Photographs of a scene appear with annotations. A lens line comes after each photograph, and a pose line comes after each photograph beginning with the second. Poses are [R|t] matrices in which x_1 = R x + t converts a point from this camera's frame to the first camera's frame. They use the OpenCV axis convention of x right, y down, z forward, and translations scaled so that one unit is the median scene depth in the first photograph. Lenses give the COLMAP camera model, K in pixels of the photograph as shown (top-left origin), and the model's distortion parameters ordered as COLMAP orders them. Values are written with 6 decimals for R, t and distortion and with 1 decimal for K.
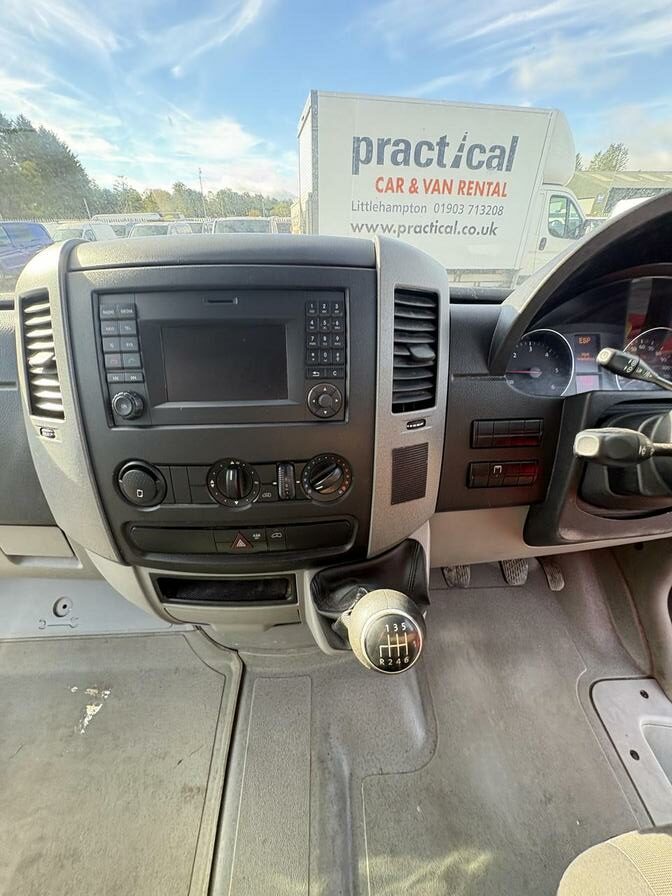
lens RADIAL K [[357.0, 0, 336.0], [0, 357.0, 442.8], [0, 0, 1]] dist [0.002313, -0.000104]
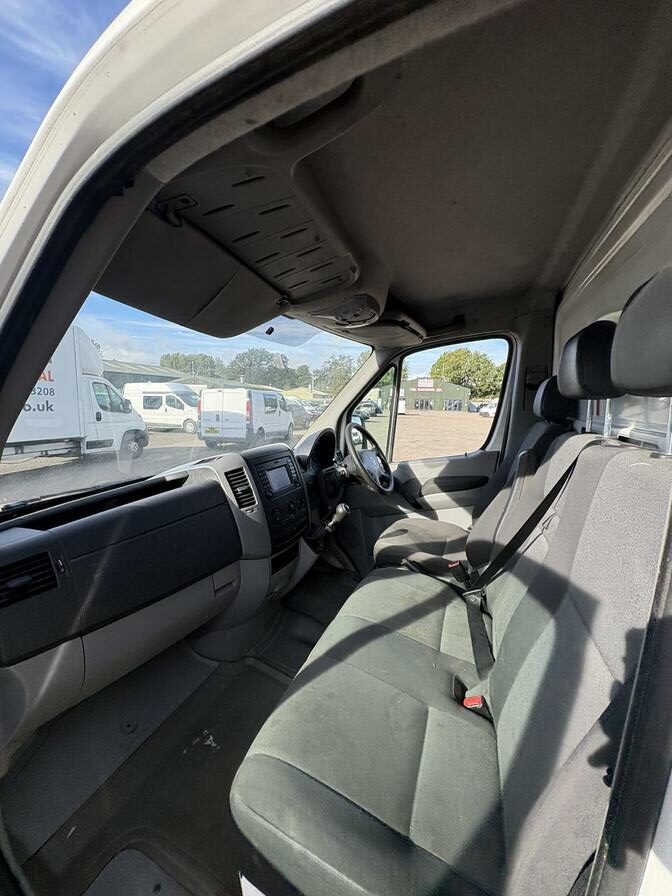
lens RADIAL K [[351.8, 0, 335.1], [0, 351.8, 444.5], [0, 0, 1]] dist [-0.002161, -0.000542]
pose [[0.405439, -0.106620, 0.907883, -0.201328], [0.457084, 0.883746, -0.100337, 0.005757], [-0.791640, 0.455659, 0.407040, -0.067155]]
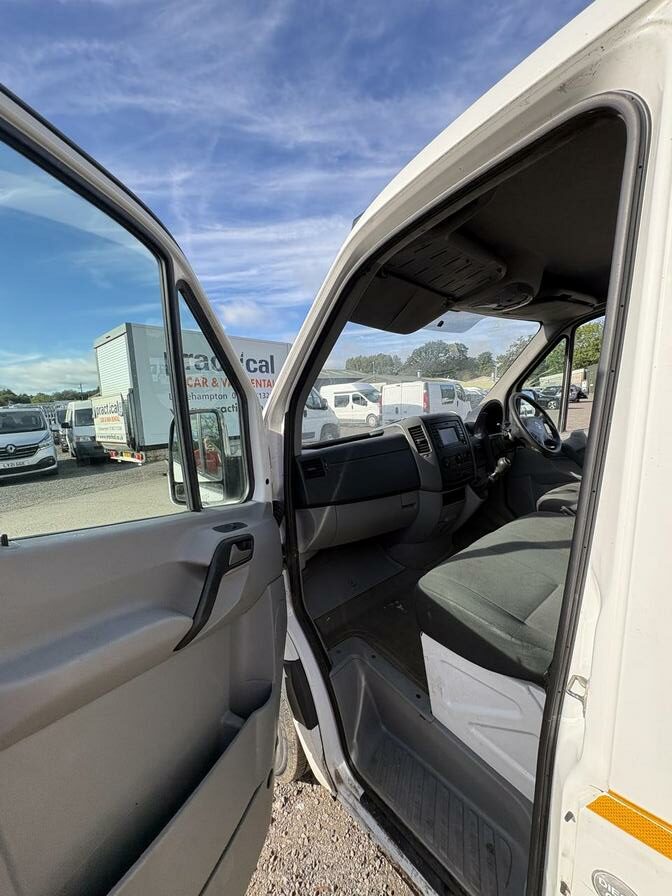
lens RADIAL K [[357.0, 0, 336.0], [0, 357.0, 442.8], [0, 0, 1]] dist [0.002313, -0.000104]
pose [[0.783277, -0.116533, 0.610654, -0.270211], [0.364522, 0.881787, -0.299293, 0.046069], [-0.503589, 0.457025, 0.733162, -0.105939]]
